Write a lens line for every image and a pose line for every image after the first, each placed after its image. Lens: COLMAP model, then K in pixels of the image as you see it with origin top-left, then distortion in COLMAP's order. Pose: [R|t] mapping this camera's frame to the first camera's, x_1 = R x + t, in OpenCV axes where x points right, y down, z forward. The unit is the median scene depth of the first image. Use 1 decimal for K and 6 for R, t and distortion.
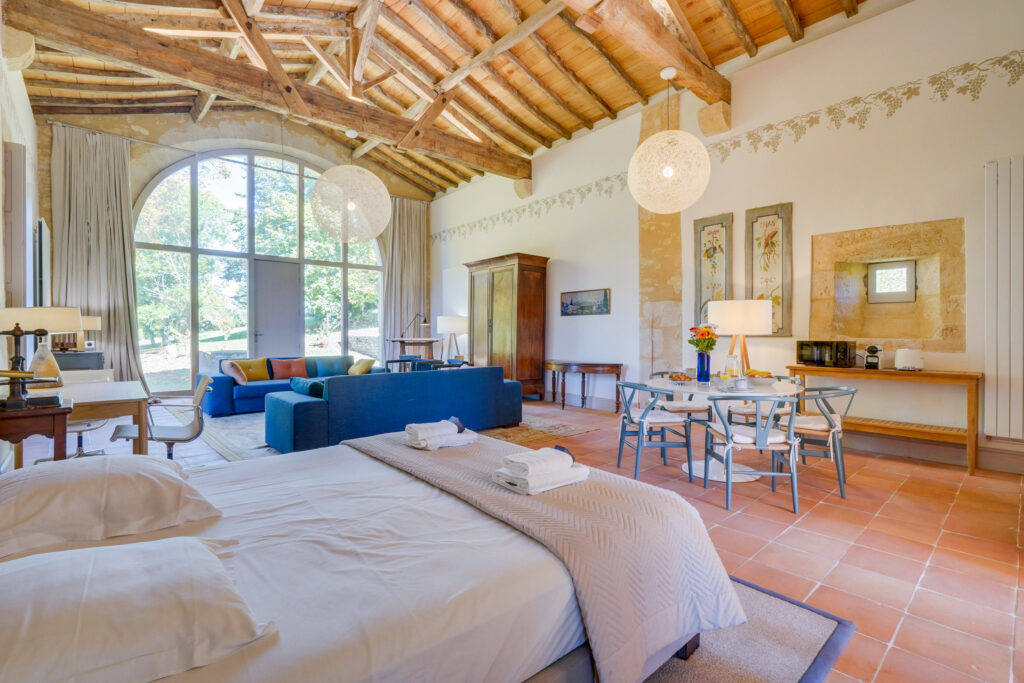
lens RADIAL K [[472.4, 0, 506.2], [0, 472.4, 336.6], [0, 0, 1]] dist [-0.004297, 0.000099]
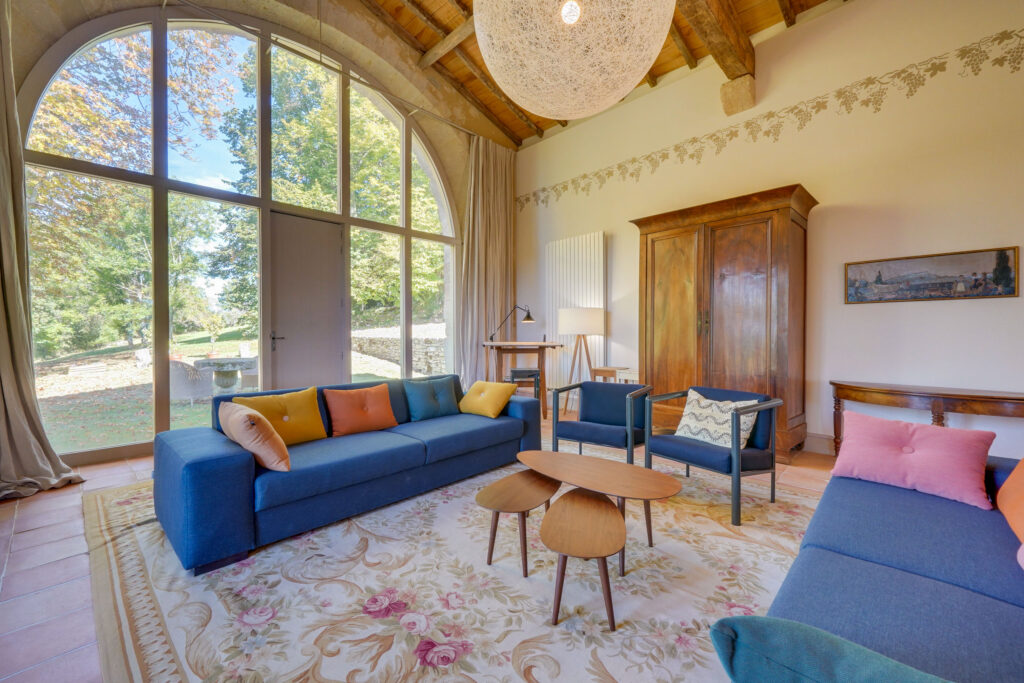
lens RADIAL K [[418.1, 0, 506.1], [0, 418.1, 335.8], [0, 0, 1]] dist [-0.003106, -0.000092]
pose [[0.996615, -0.004025, 0.082110, -0.395276], [0.004095, 0.999991, -0.000684, -0.007857], [-0.082107, 0.001018, 0.996623, 0.634022]]
